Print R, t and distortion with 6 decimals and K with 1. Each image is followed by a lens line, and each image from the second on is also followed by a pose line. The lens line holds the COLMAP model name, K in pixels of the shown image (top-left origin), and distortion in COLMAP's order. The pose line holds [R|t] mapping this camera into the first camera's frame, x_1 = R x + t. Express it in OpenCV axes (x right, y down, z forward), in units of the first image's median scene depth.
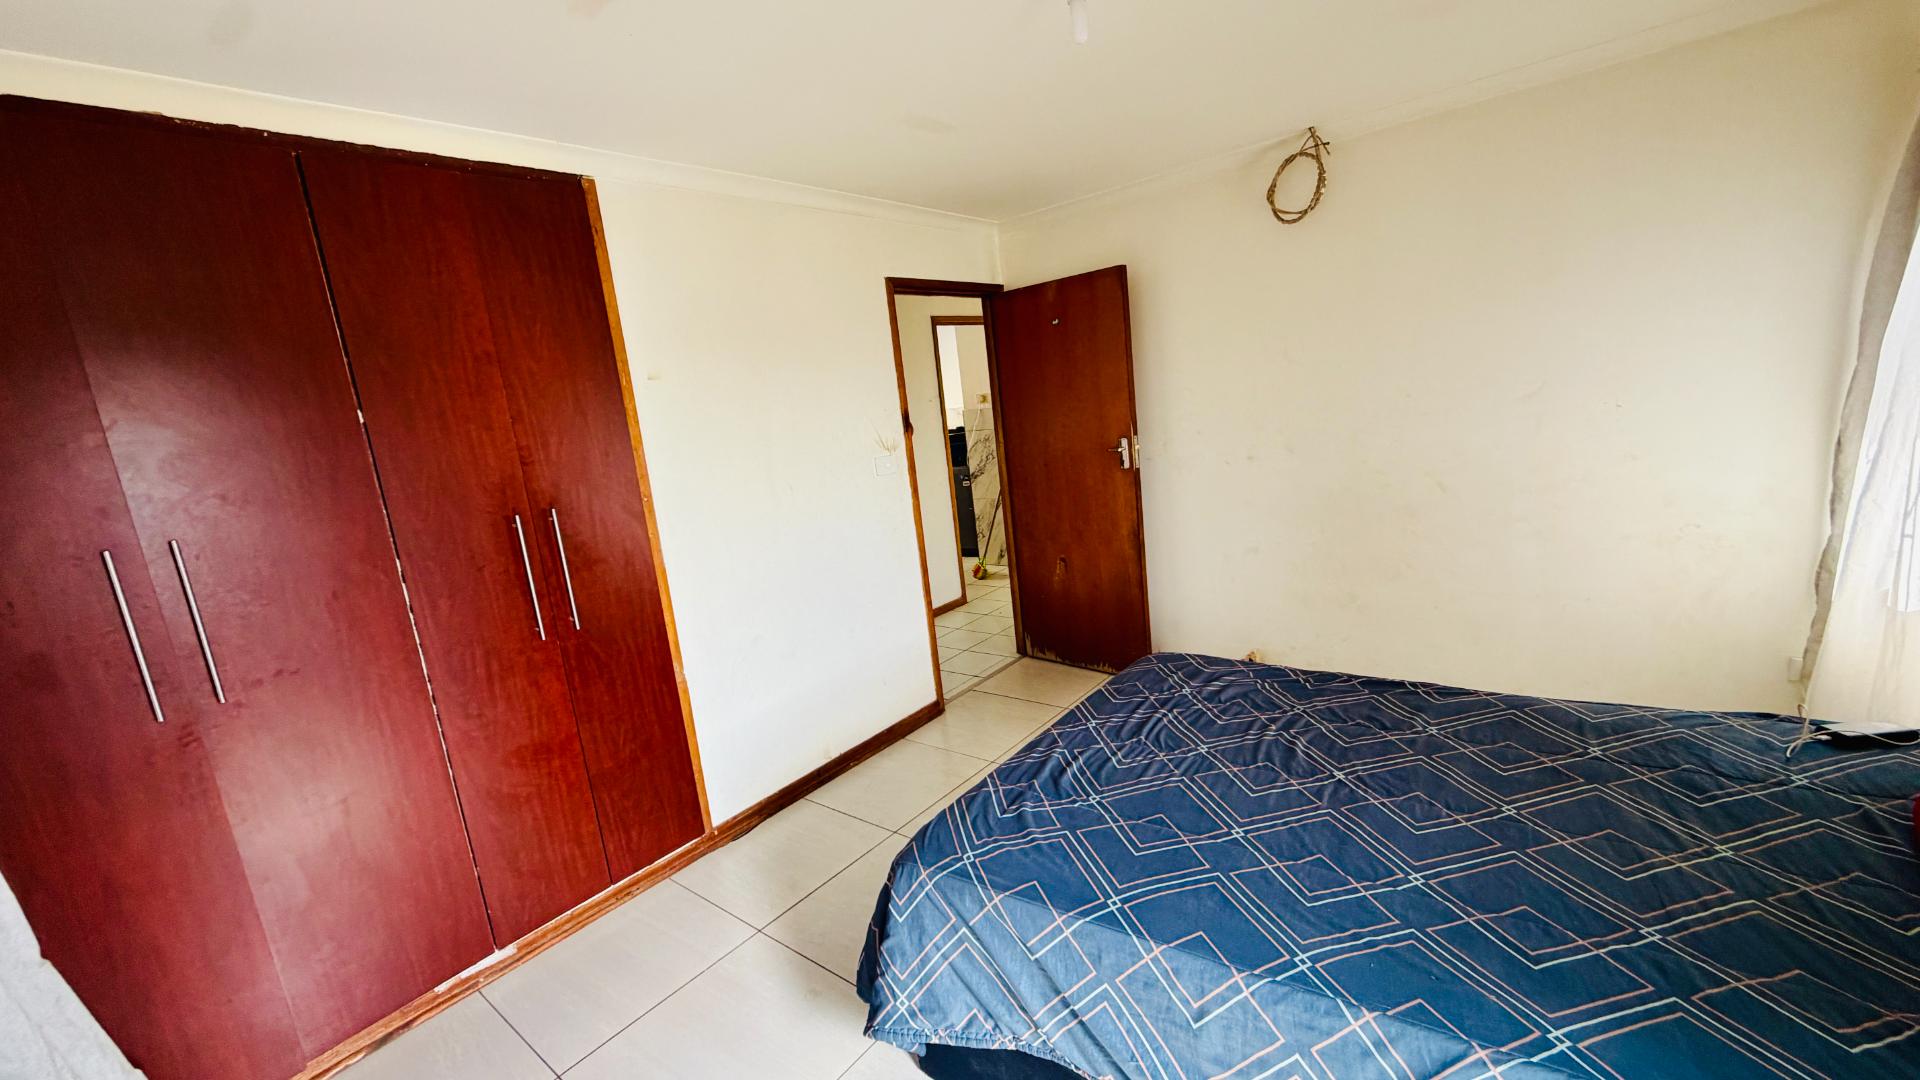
lens RADIAL K [[764.3, 0, 956.8], [0, 764.3, 539.9], [0, 0, 1]] dist [-0.000267, 0.000273]
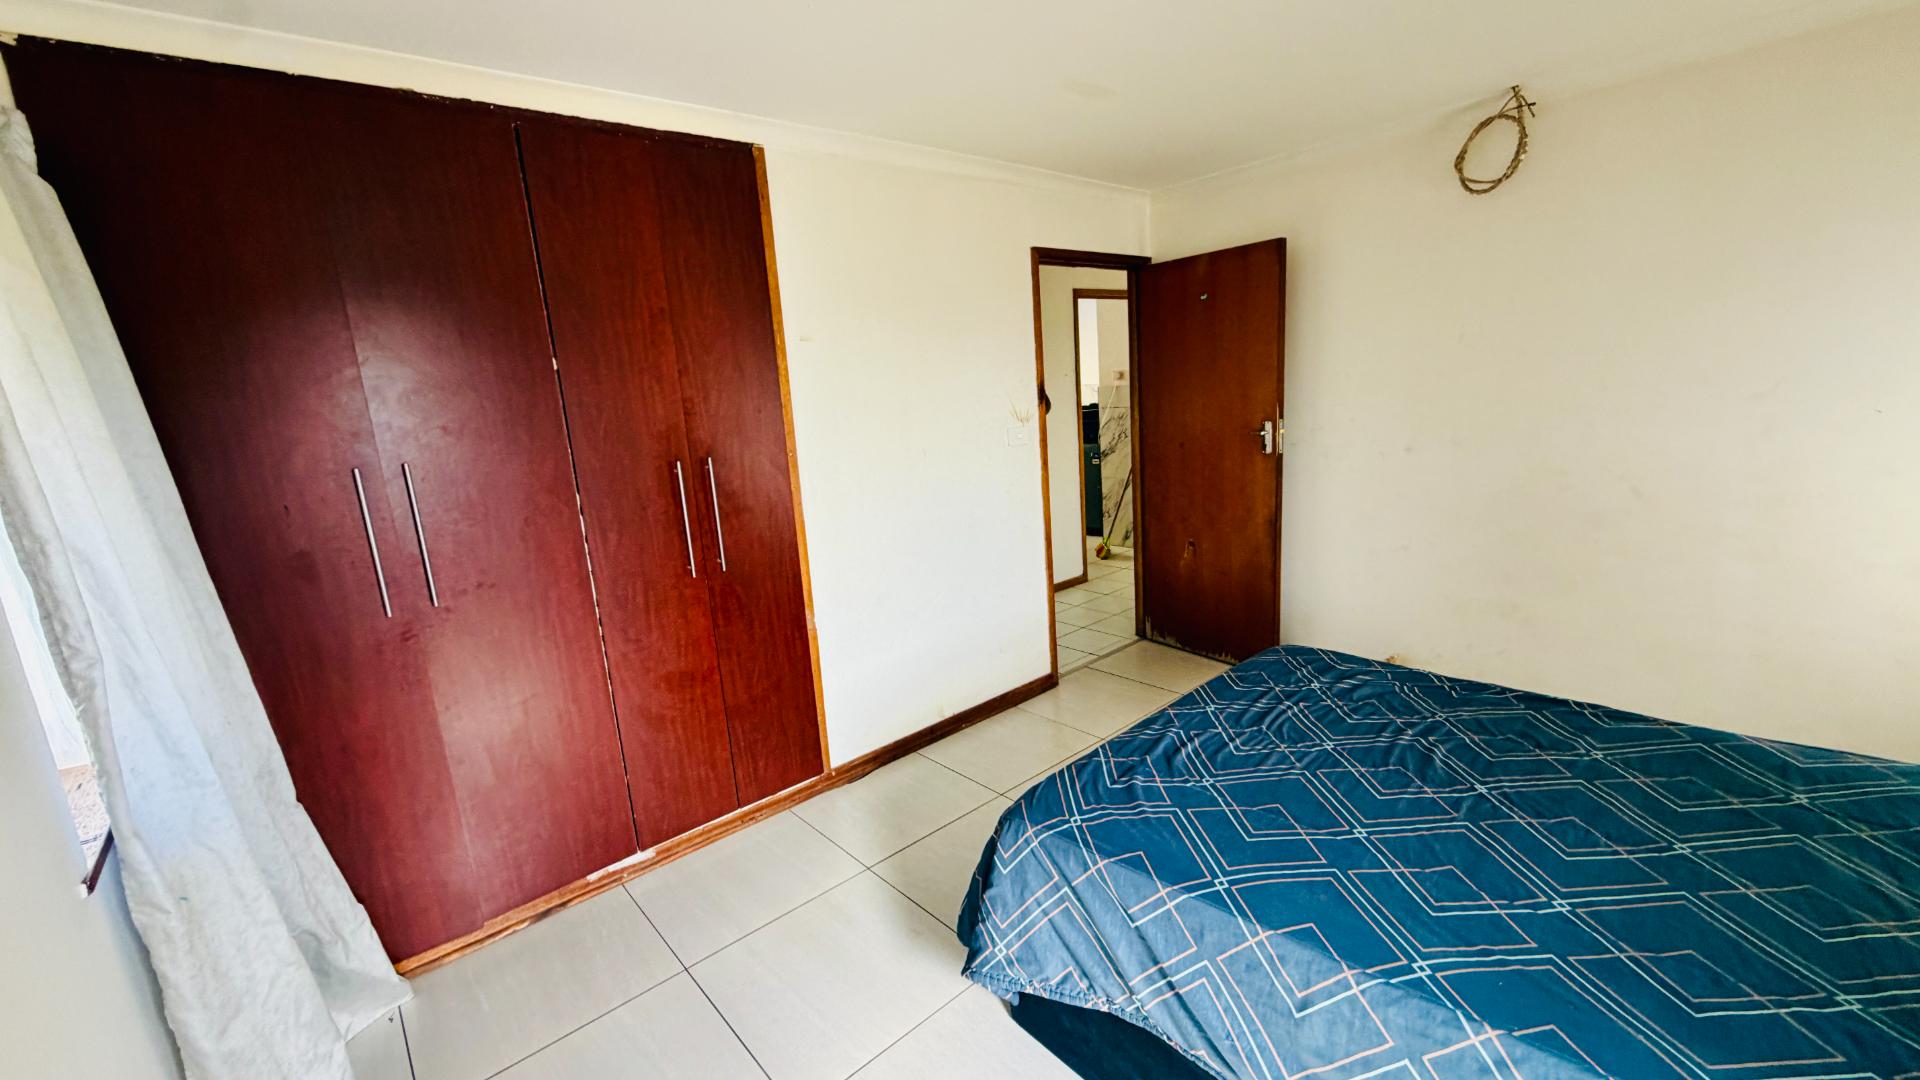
lens RADIAL K [[764.3, 0, 957.2], [0, 764.3, 540.7], [0, 0, 1]] dist [-0.000267, 0.000273]
pose [[0.984865, 0.075217, -0.156150, -0.006827], [-0.070282, 0.996844, 0.036898, 0.013148], [0.158432, -0.025365, 0.987044, -0.014637]]
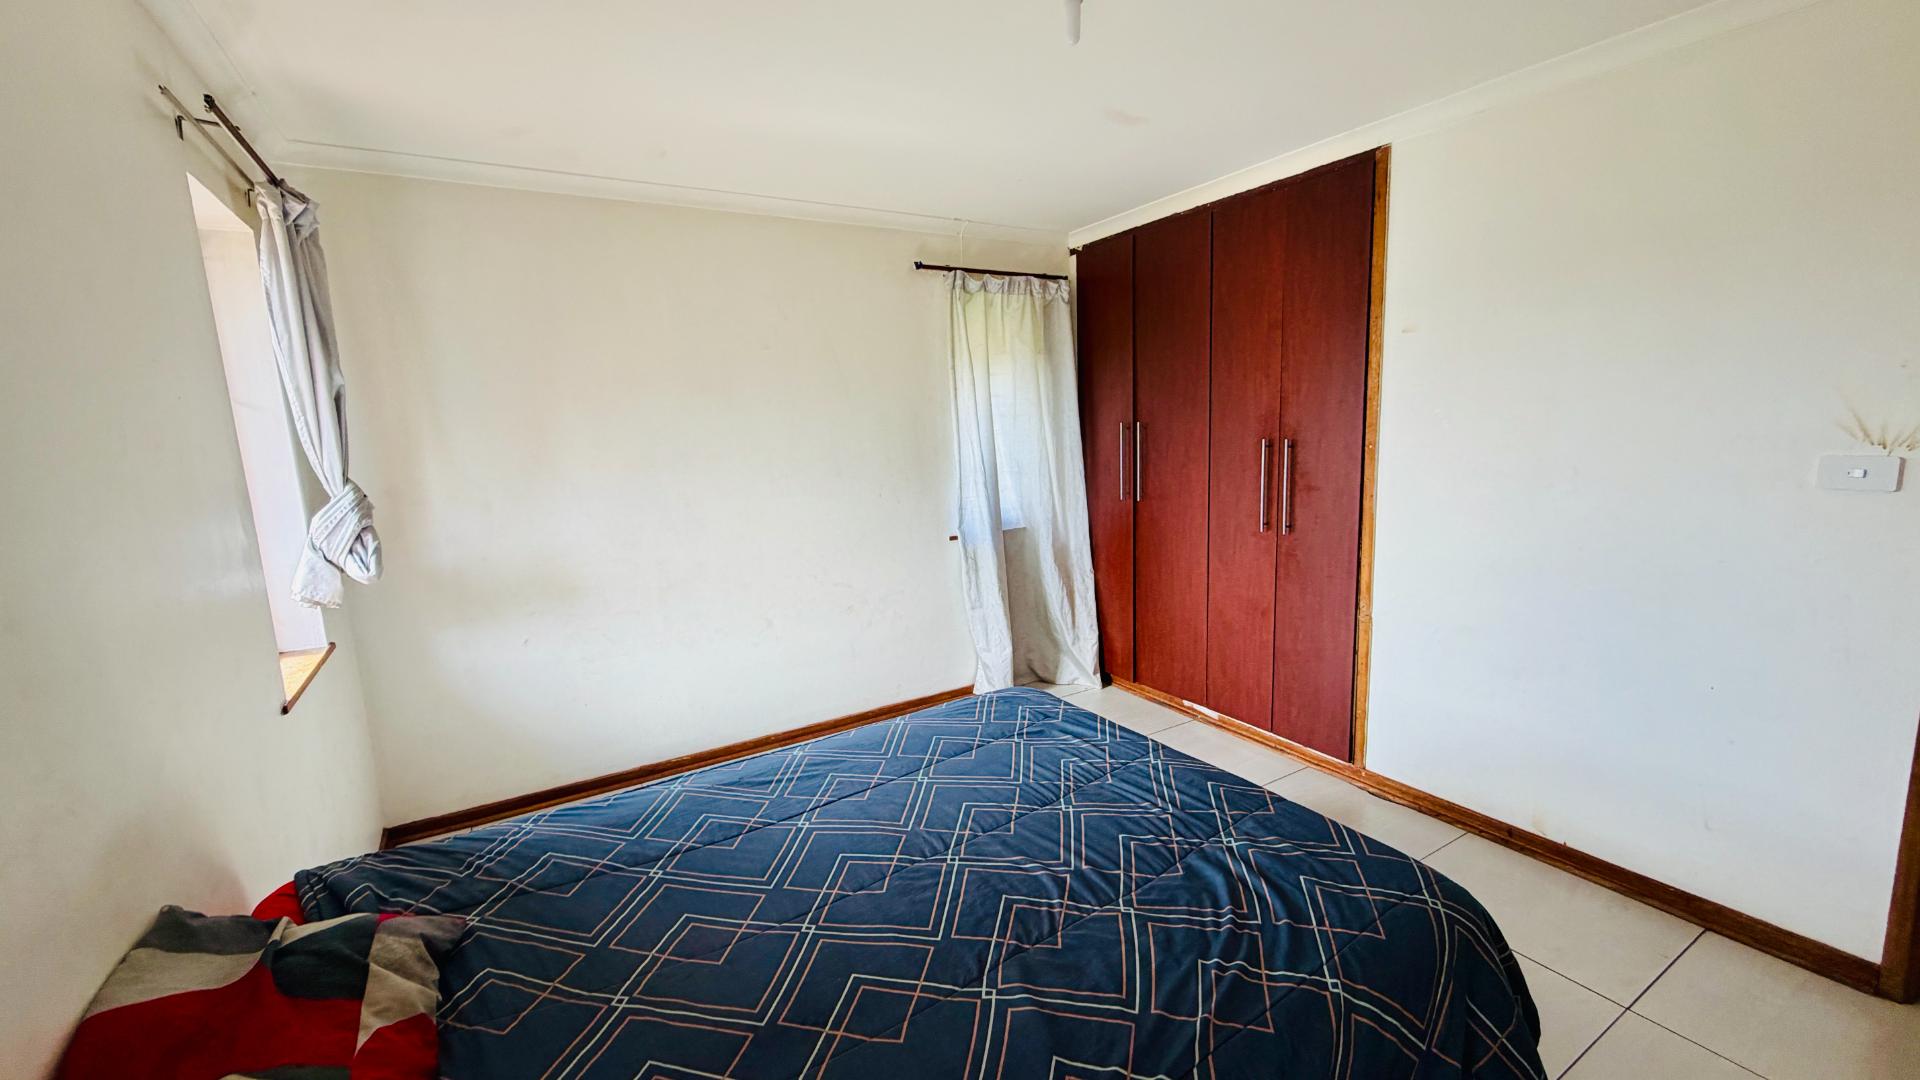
lens RADIAL K [[764.3, 0, 960.6], [0, 764.3, 542.3], [0, 0, 1]] dist [-0.000267, 0.000273]
pose [[-0.331927, 0.271448, -0.903405, 0.985038], [-0.098258, 0.942543, 0.319310, -0.263485], [0.938174, 0.194754, -0.286183, 0.981087]]
